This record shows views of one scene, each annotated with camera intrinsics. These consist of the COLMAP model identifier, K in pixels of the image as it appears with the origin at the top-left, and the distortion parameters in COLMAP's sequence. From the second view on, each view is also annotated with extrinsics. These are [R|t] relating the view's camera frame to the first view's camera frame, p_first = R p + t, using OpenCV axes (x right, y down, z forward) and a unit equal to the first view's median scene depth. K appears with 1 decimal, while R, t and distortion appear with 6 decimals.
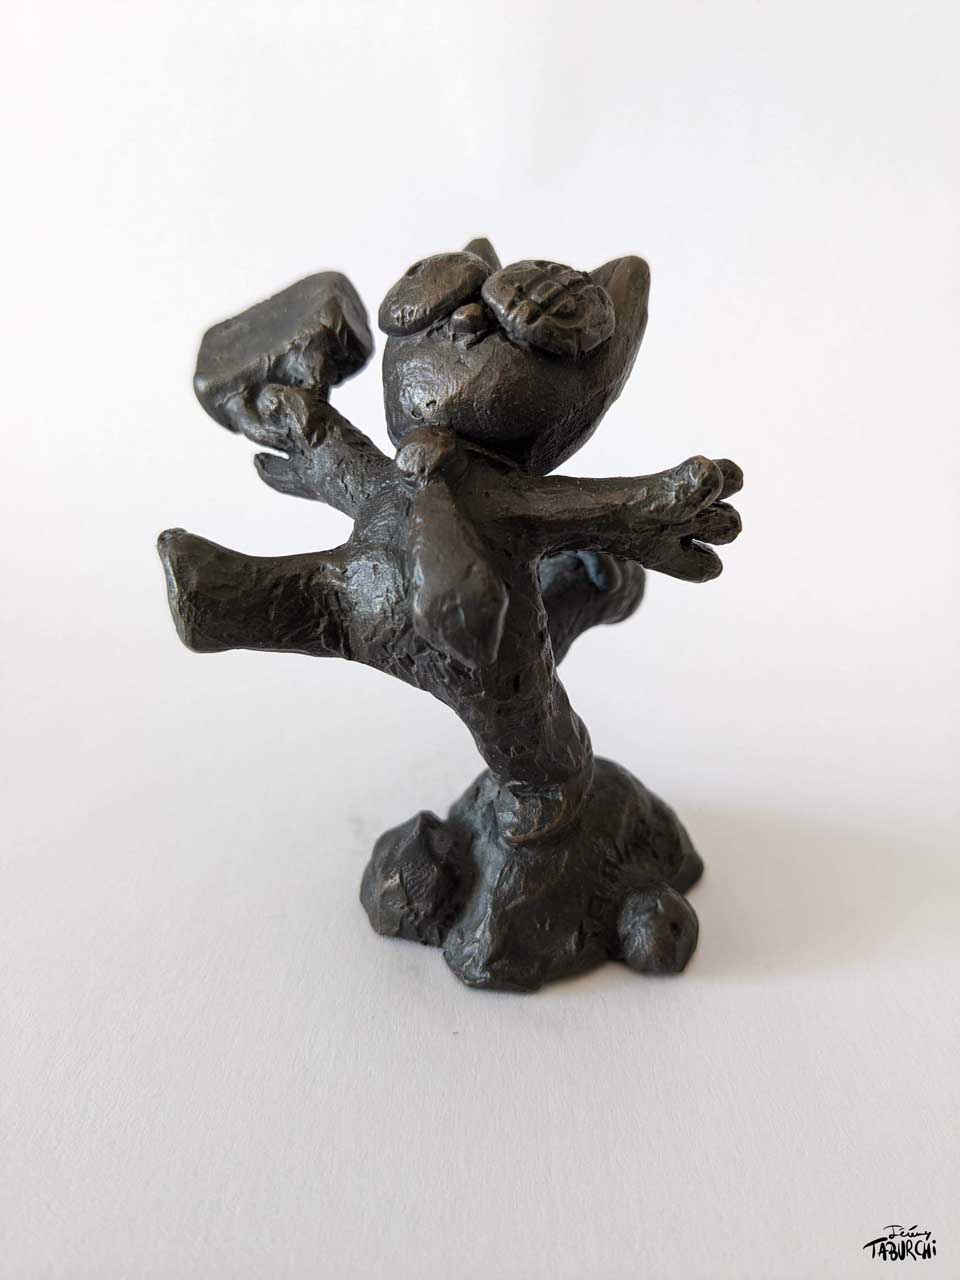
lens RADIAL K [[1046.6, 0, 484.5], [0, 1046.6, 626.9], [0, 0, 1]] dist [0.001784, -0.000775]
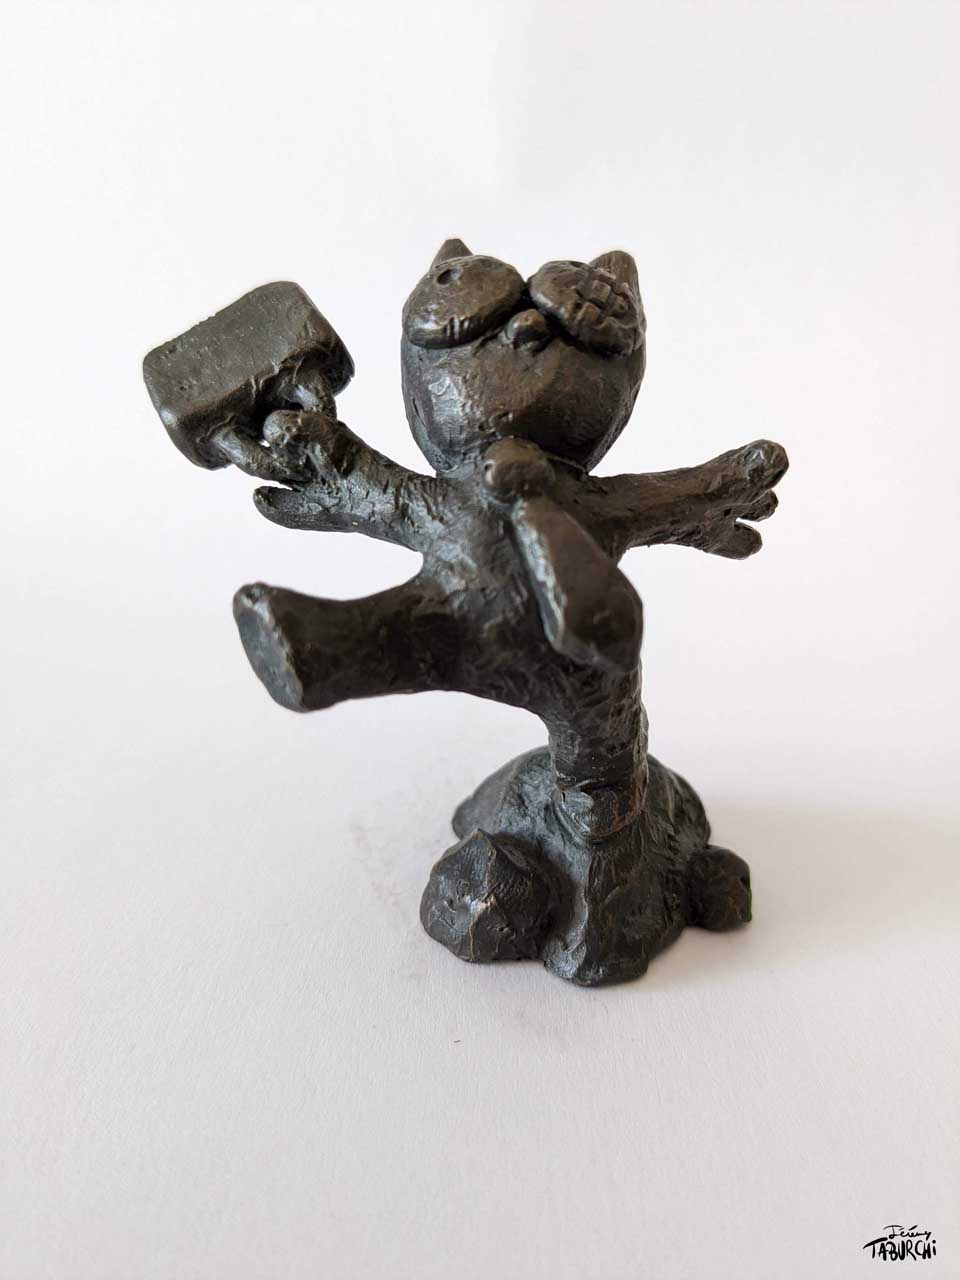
lens RADIAL K [[1046.6, 0, 484.5], [0, 1046.6, 646.3], [0, 0, 1]] dist [0.001784, -0.000775]
pose [[0.927724, -0.171254, 0.331664, -0.382342], [0.159828, 0.985218, 0.061649, -0.058523], [-0.337319, -0.004184, 0.941381, 0.082993]]
